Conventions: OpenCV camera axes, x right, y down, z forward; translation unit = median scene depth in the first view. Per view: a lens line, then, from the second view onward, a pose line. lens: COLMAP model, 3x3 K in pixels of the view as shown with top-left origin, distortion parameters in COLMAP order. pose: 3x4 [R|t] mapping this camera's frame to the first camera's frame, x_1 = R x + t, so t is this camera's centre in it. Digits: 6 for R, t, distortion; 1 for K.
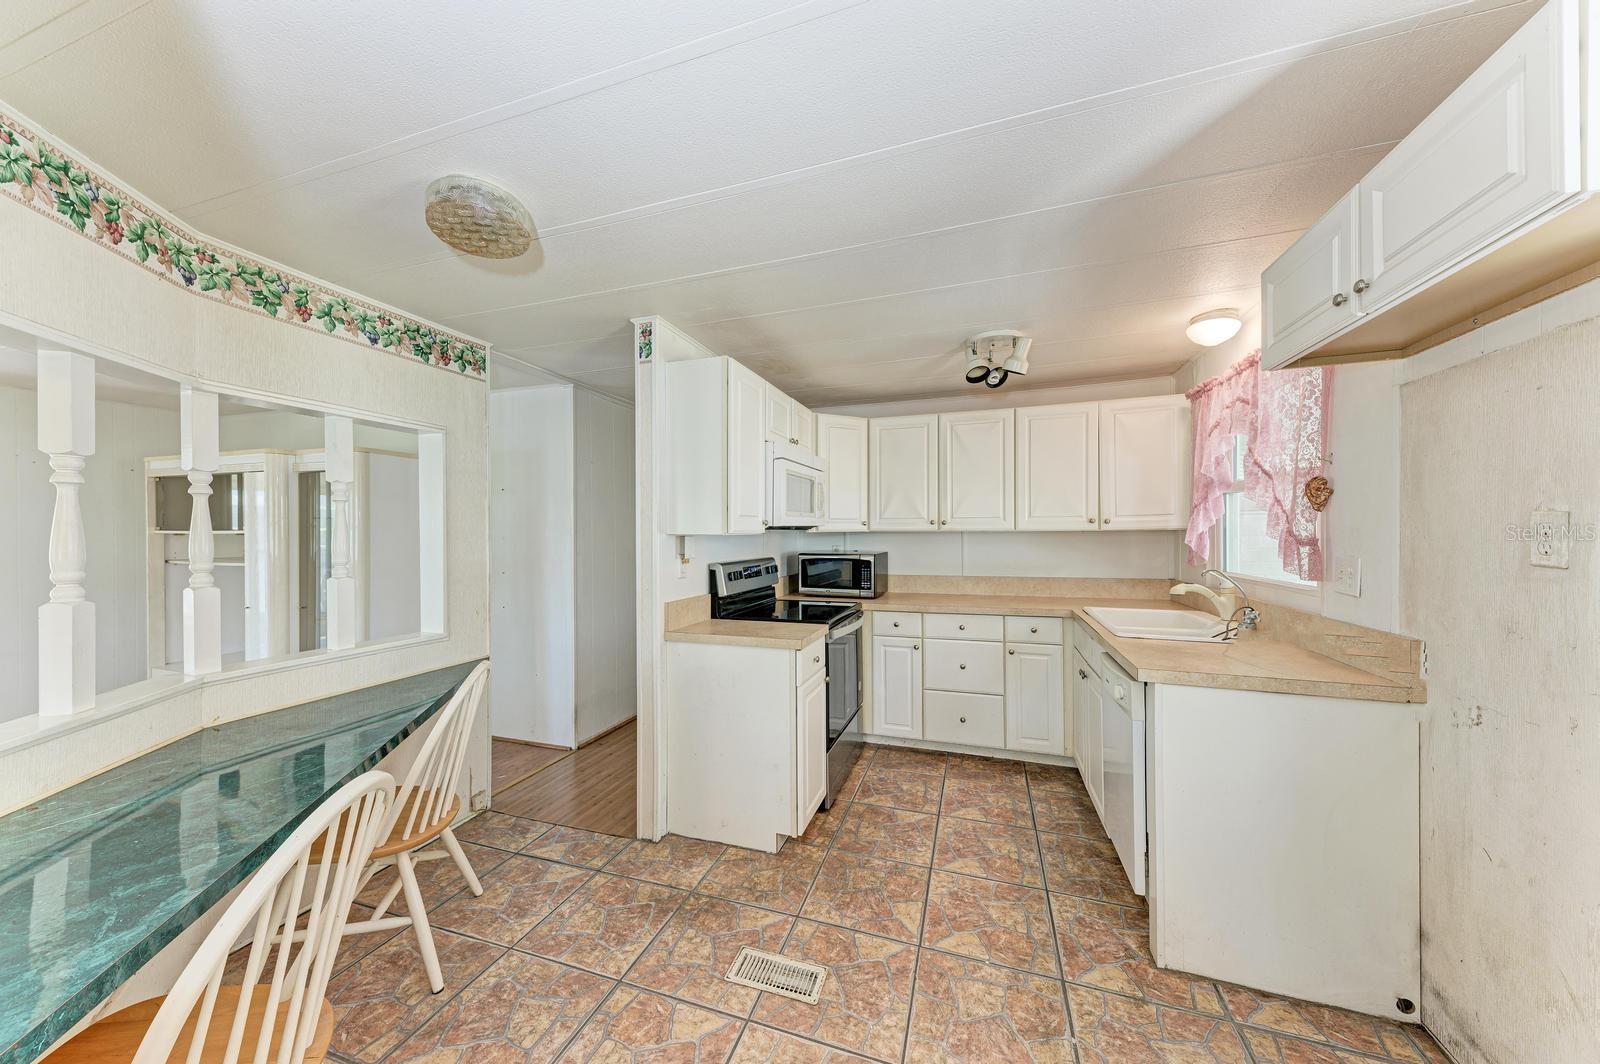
lens RADIAL K [[538.9, 0, 800.0], [0, 538.9, 532.0], [0, 0, 1]] dist [0.022811, -0.005956]
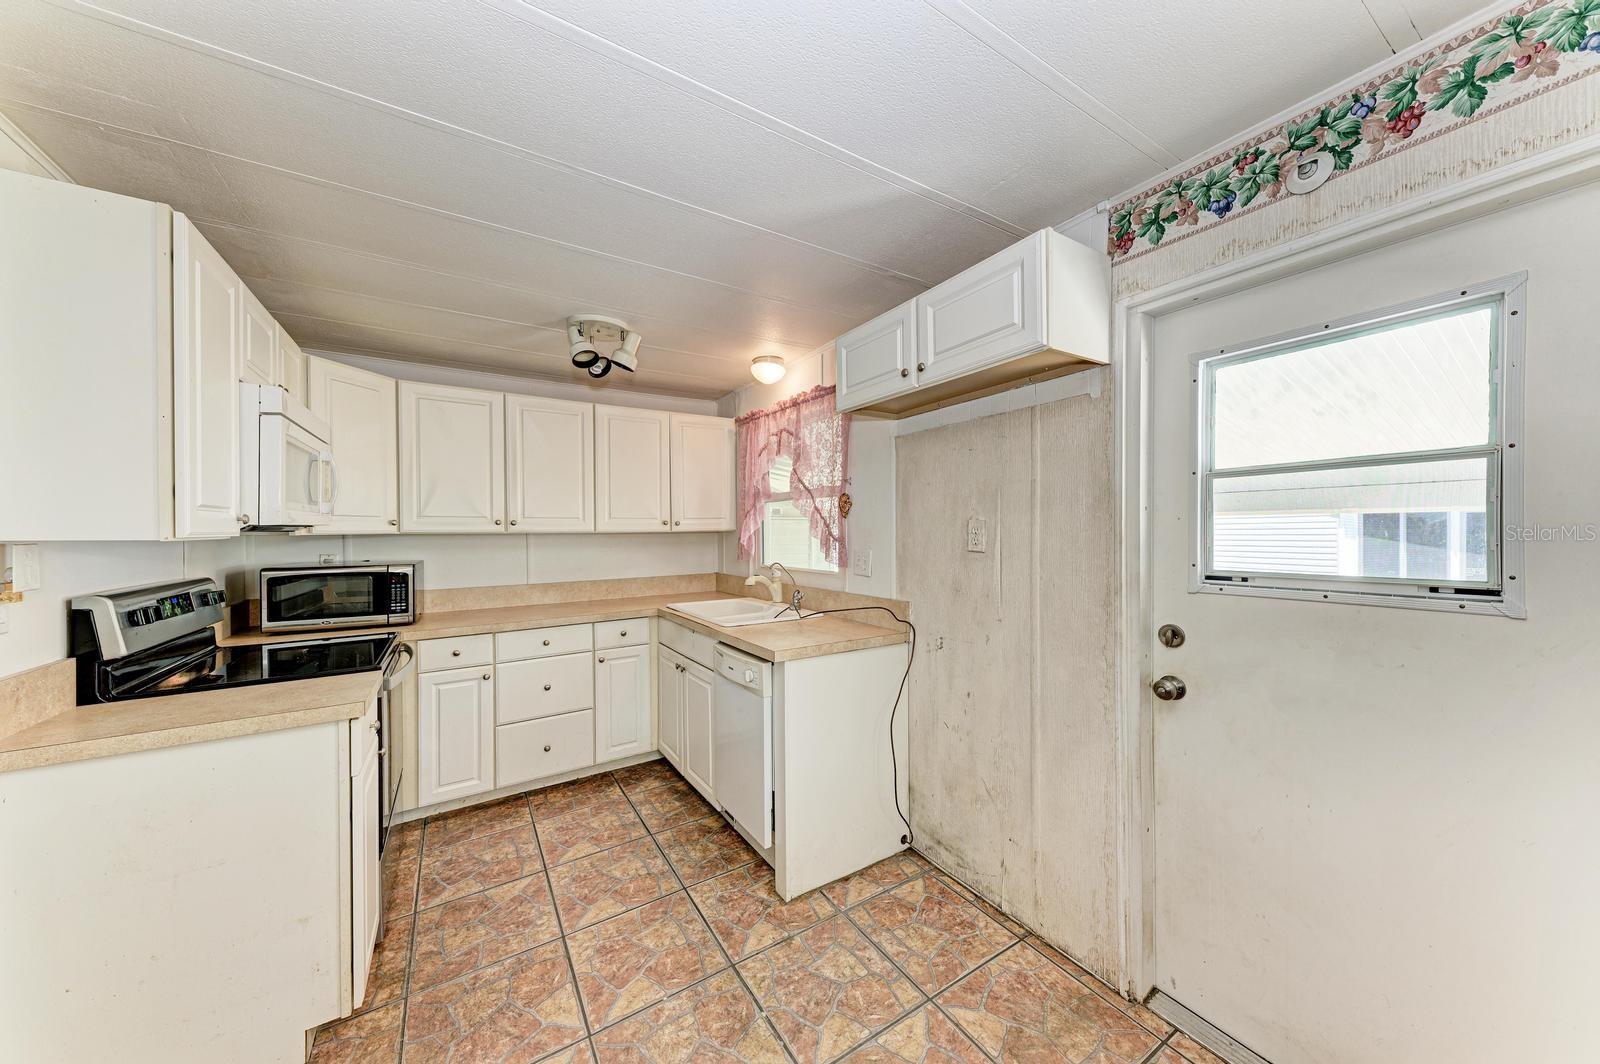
lens RADIAL K [[538.9, 0, 800.0], [0, 538.9, 532.0], [0, 0, 1]] dist [0.022811, -0.005956]
pose [[0.625025, -0.001080, 0.780604, -0.153727], [0.003961, 0.999991, -0.001788, 0.000598], [-0.780595, 0.004209, 0.625023, 0.156789]]
